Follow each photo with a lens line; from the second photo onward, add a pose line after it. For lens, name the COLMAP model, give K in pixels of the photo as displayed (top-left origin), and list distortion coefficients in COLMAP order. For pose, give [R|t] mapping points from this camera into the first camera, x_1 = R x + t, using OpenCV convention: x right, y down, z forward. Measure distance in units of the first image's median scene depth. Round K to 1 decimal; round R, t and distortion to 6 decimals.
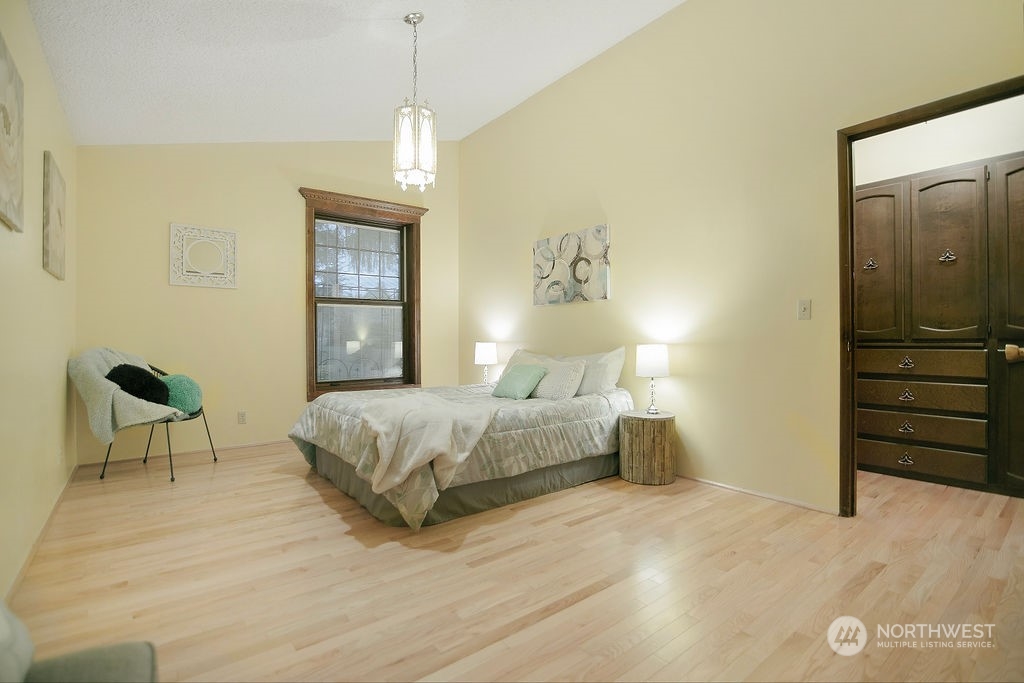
lens RADIAL K [[468.2, 0, 511.2], [0, 468.2, 335.5], [0, 0, 1]] dist [-0.006131, 0.000057]
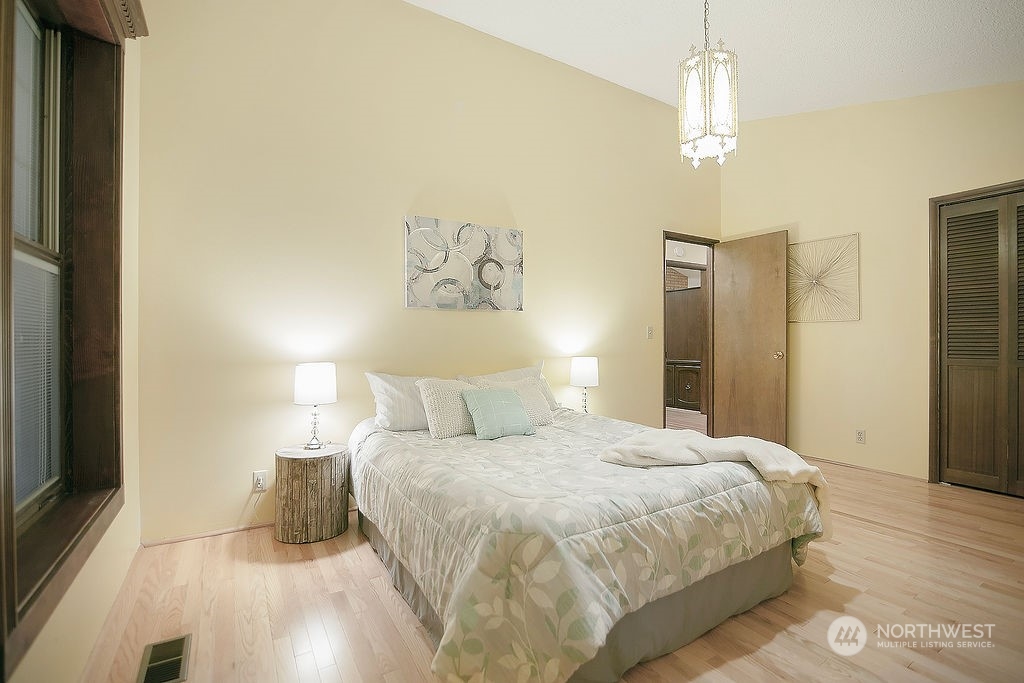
lens RADIAL K [[468.2, 0, 515.9], [0, 468.2, 347.8], [0, 0, 1]] dist [-0.006131, 0.000057]
pose [[0.109155, 0.002338, 0.994022, -0.685317], [0.008318, 0.999960, -0.003266, -0.000640], [-0.993990, 0.008625, 0.109131, 0.851964]]
